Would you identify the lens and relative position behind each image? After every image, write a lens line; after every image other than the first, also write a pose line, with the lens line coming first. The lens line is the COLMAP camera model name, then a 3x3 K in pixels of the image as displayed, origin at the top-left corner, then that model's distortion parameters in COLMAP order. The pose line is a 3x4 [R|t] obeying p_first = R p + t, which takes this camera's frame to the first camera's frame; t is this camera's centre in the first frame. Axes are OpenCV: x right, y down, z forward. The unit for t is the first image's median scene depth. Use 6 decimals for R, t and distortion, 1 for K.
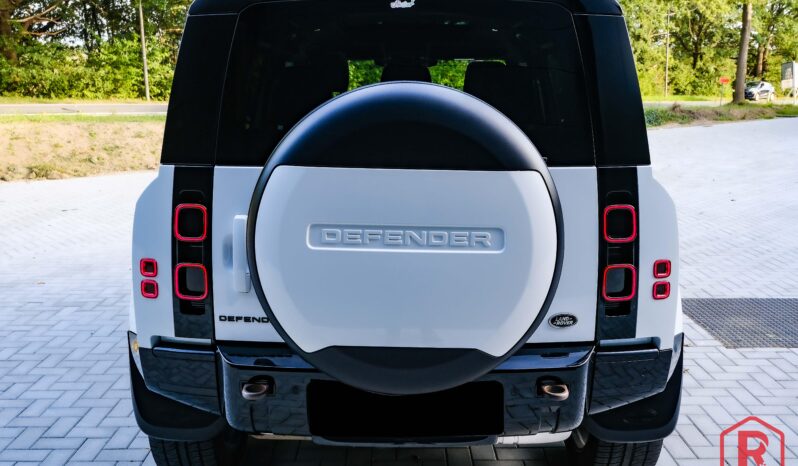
lens RADIAL K [[778.9, 0, 399.0], [0, 778.9, 235.3], [0, 0, 1]] dist [-0.013433, 0.000000]
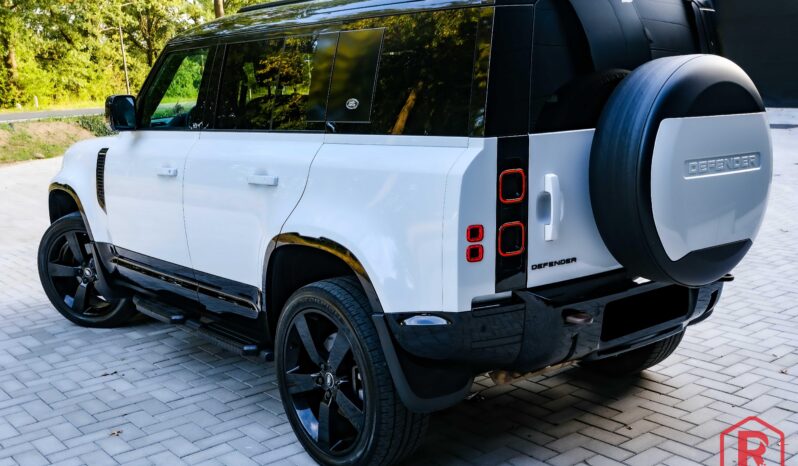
lens RADIAL K [[899.7, 0, 400.6], [0, 899.7, 228.1], [0, 0, 1]] dist [0.117771, 0.000000]
pose [[0.794807, -0.139066, 0.590714, -1.164422], [0.162170, 0.986662, 0.014080, -0.000600], [-0.584793, 0.084606, 0.806758, 0.037066]]
